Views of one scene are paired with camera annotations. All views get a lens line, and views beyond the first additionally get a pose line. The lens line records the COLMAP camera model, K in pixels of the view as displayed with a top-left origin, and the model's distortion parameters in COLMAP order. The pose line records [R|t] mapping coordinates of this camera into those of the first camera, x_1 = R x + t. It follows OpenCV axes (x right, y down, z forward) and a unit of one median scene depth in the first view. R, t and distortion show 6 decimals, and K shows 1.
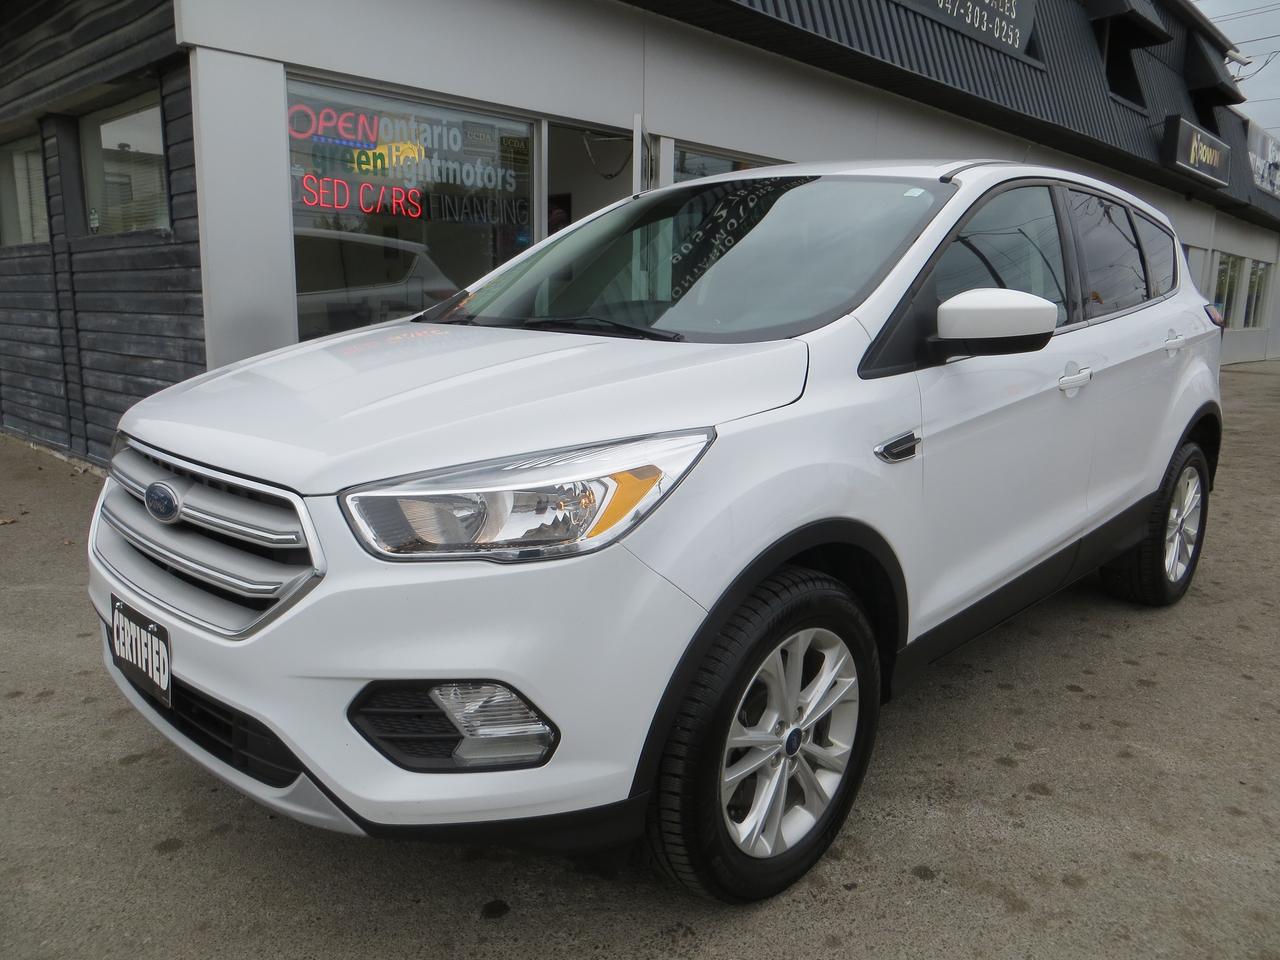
lens RADIAL K [[964.7, 0, 640.0], [0, 964.7, 480.0], [0, 0, 1]] dist [-0.026120, 0.015467]
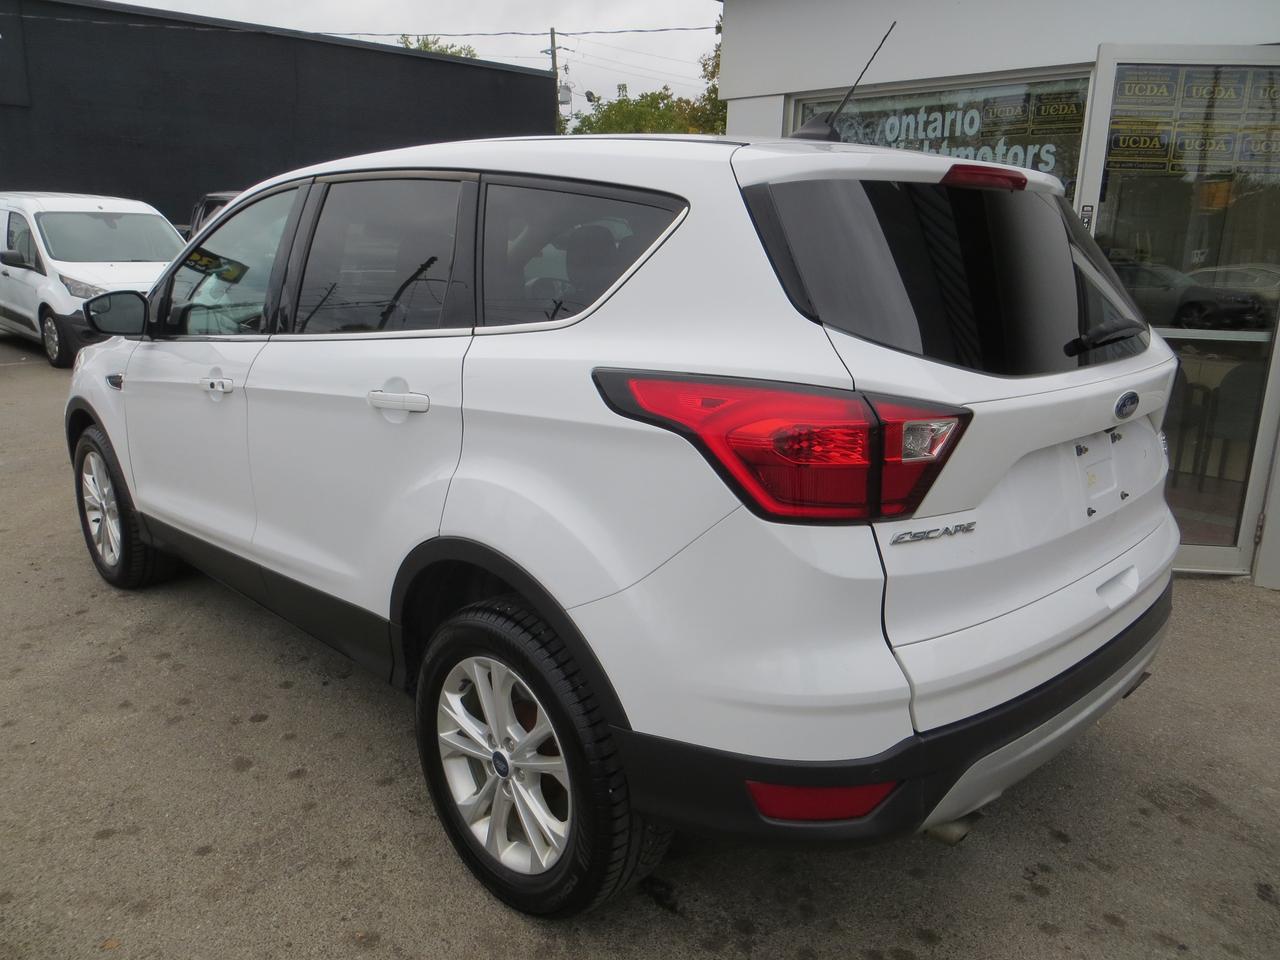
lens RADIAL K [[964.7, 0, 640.0], [0, 964.7, 480.0], [0, 0, 1]] dist [-0.026120, 0.015467]
pose [[-0.024327, 0.222120, -0.974716, 0.809314], [-0.206464, 0.952868, 0.222294, -0.182885], [0.978152, 0.206651, 0.022679, 0.796045]]
